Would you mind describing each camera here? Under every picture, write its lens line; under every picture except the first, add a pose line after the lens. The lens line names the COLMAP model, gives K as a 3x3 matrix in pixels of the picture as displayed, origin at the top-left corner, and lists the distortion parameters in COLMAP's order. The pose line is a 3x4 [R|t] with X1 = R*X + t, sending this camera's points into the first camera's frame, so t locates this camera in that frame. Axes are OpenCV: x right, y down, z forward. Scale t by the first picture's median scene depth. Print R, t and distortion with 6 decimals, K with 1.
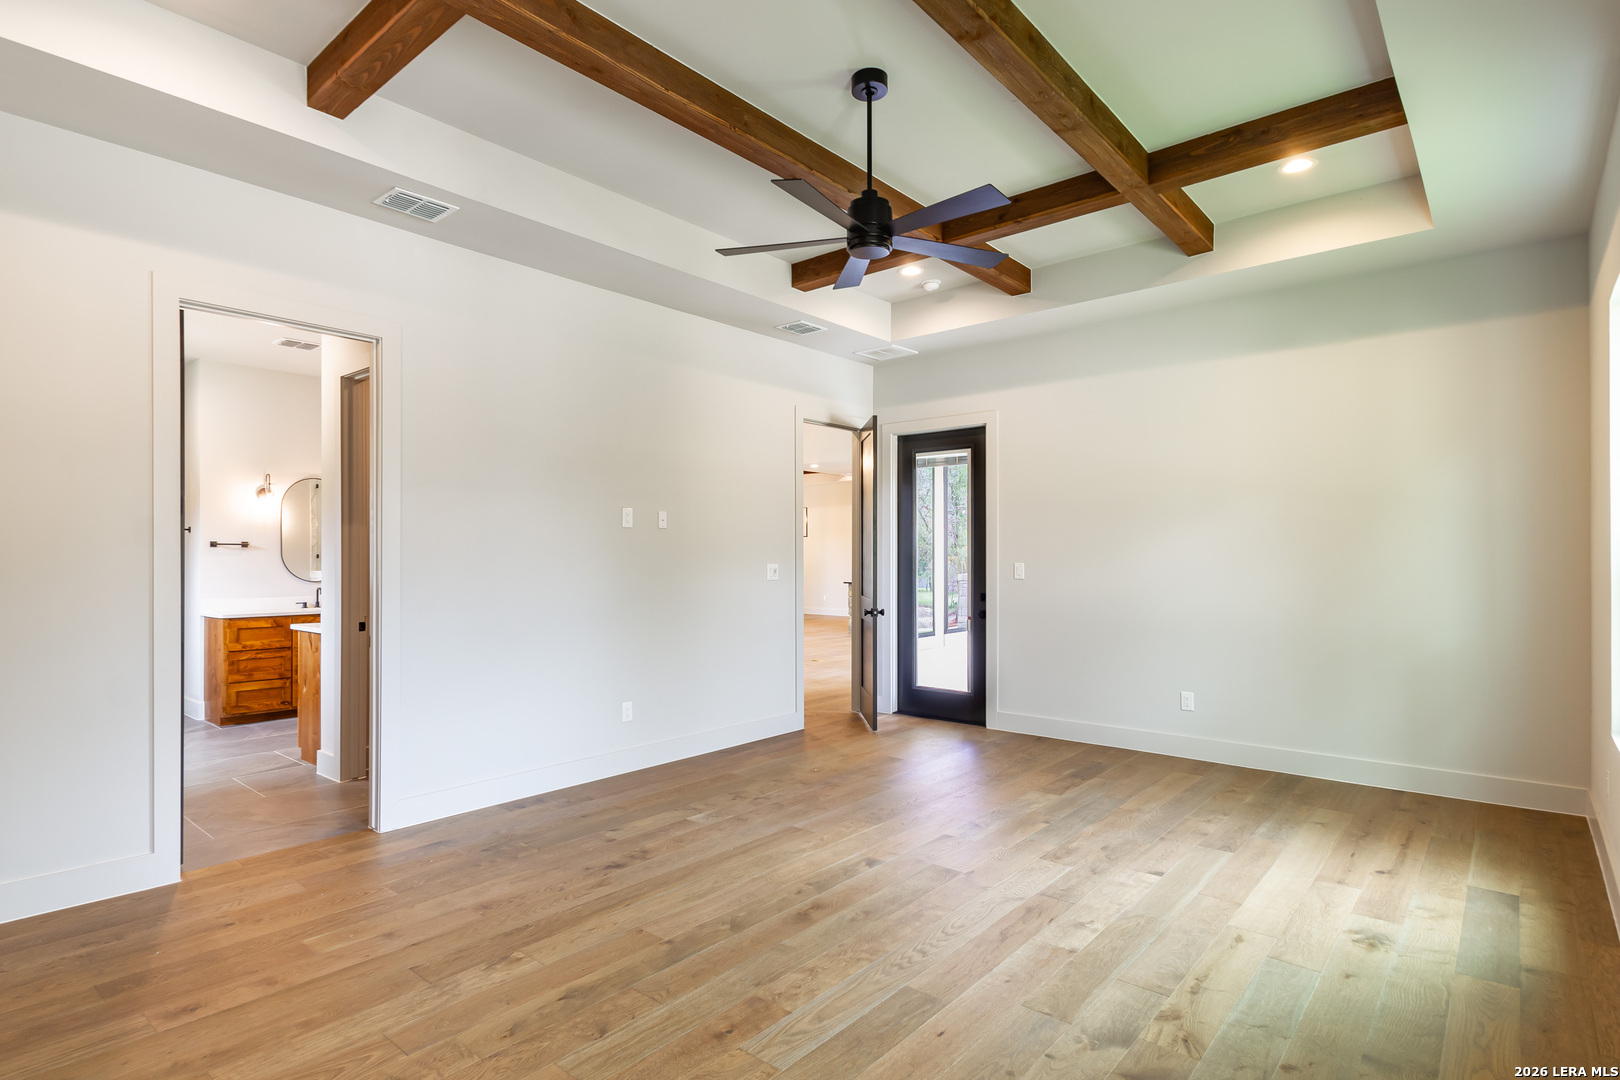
lens RADIAL K [[828.1, 0, 802.5], [0, 828.1, 549.9], [0, 0, 1]] dist [0.002128, -0.000071]
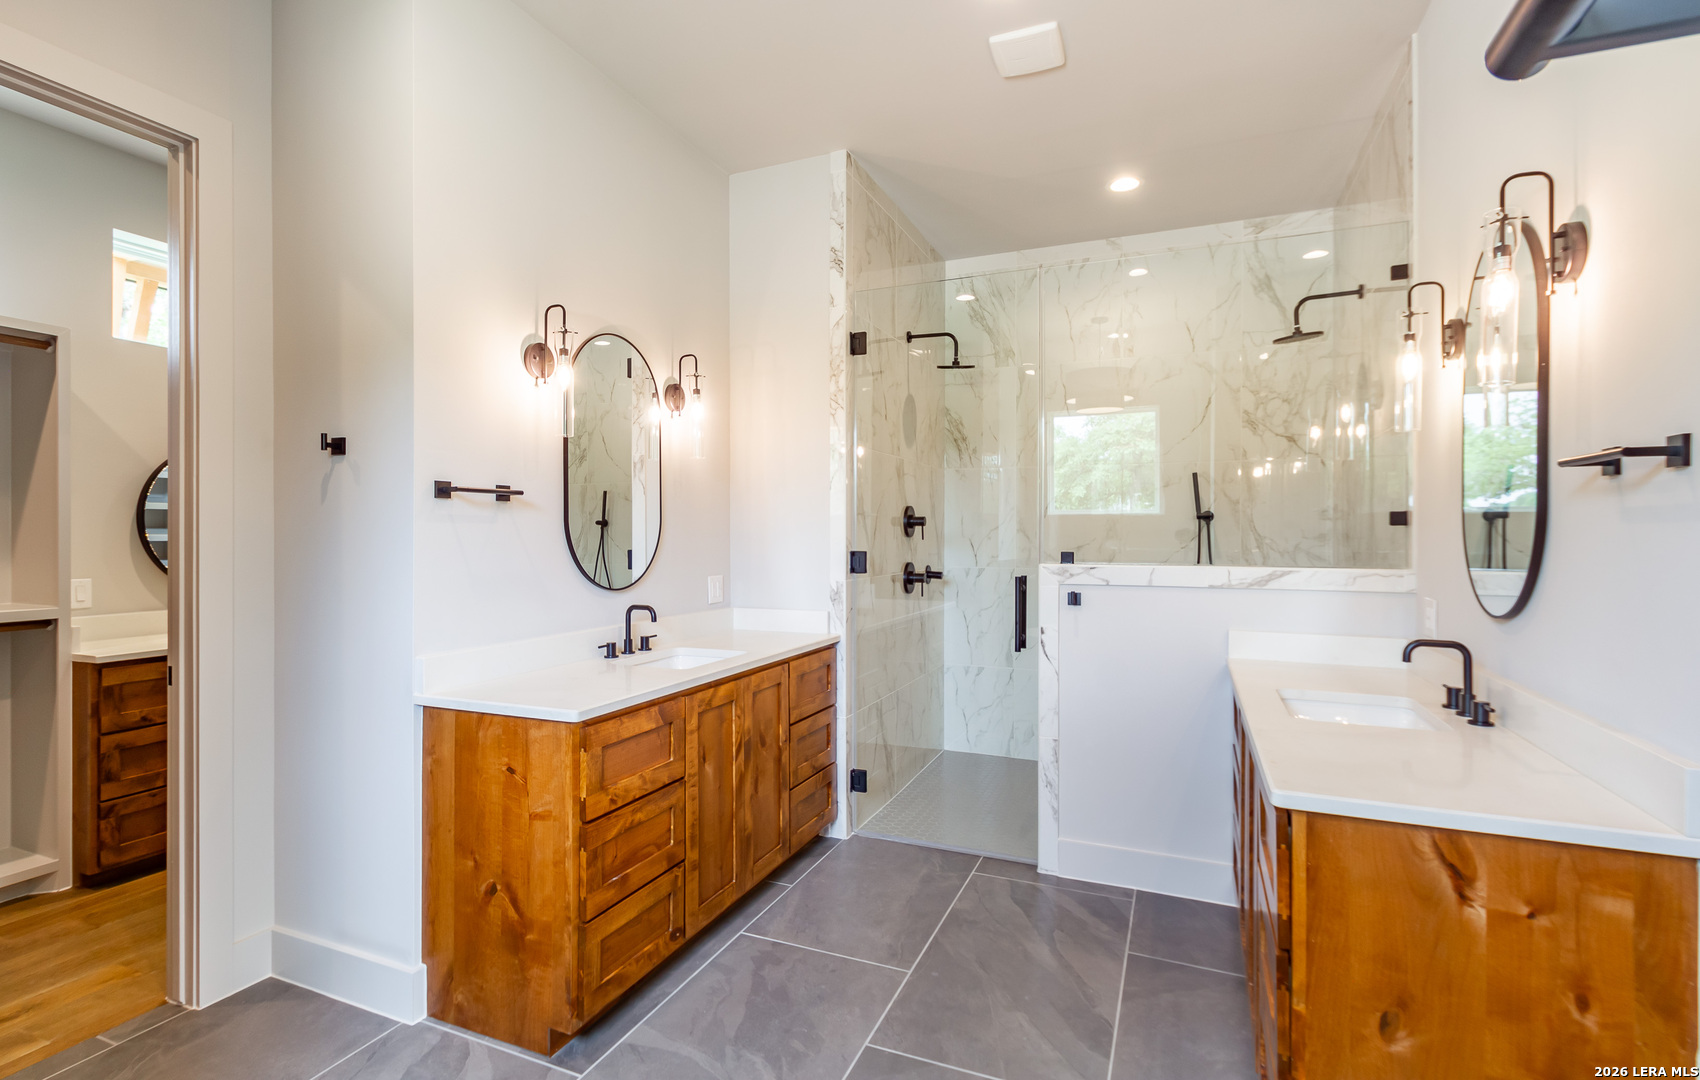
lens RADIAL K [[818.2, 0, 844.1], [0, 818.2, 532.0], [0, 0, 1]] dist [0.002664, 0.000153]
pose [[0.953791, 0.008336, 0.300356, -0.202738], [-0.008761, 0.999962, 0.000068, 0.002830], [-0.300343, -0.002696, 0.953827, 0.195653]]
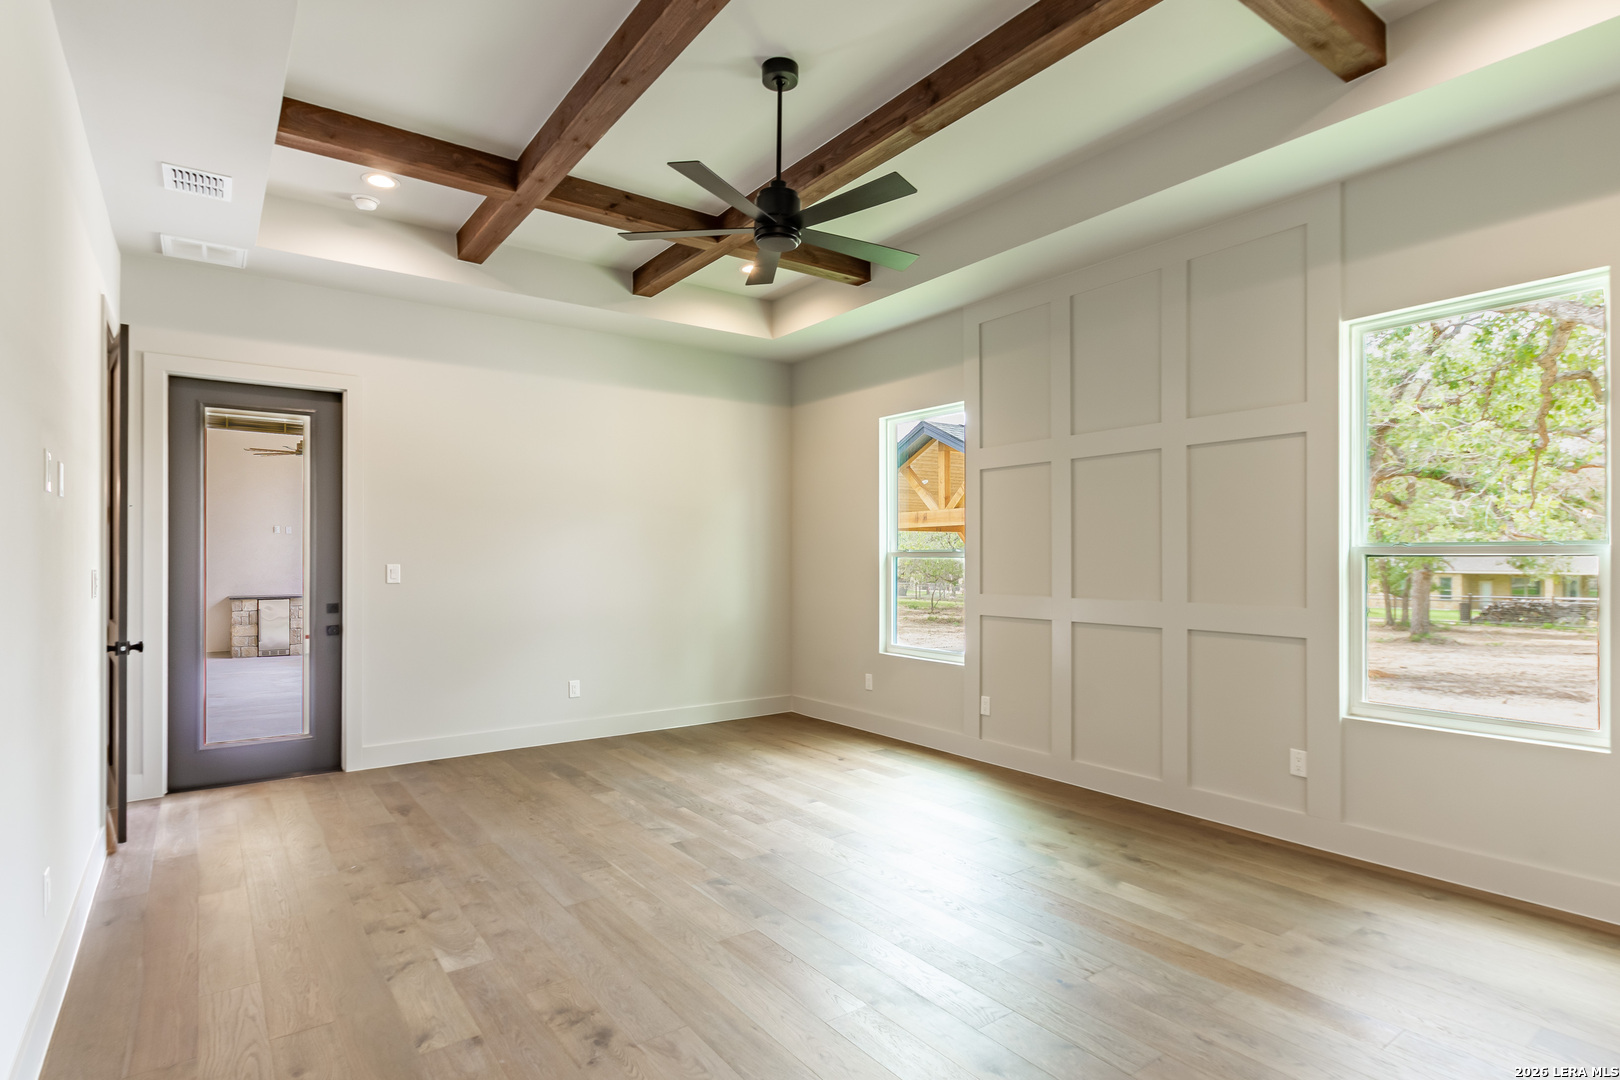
lens RADIAL K [[828.1, 0, 798.5], [0, 828.1, 550.0], [0, 0, 1]] dist [0.002128, -0.000071]
pose [[0.235504, 0.009538, 0.971827, -0.683217], [-0.005191, 0.999950, -0.008556, 0.009489], [-0.971860, -0.003029, 0.235542, 0.590653]]
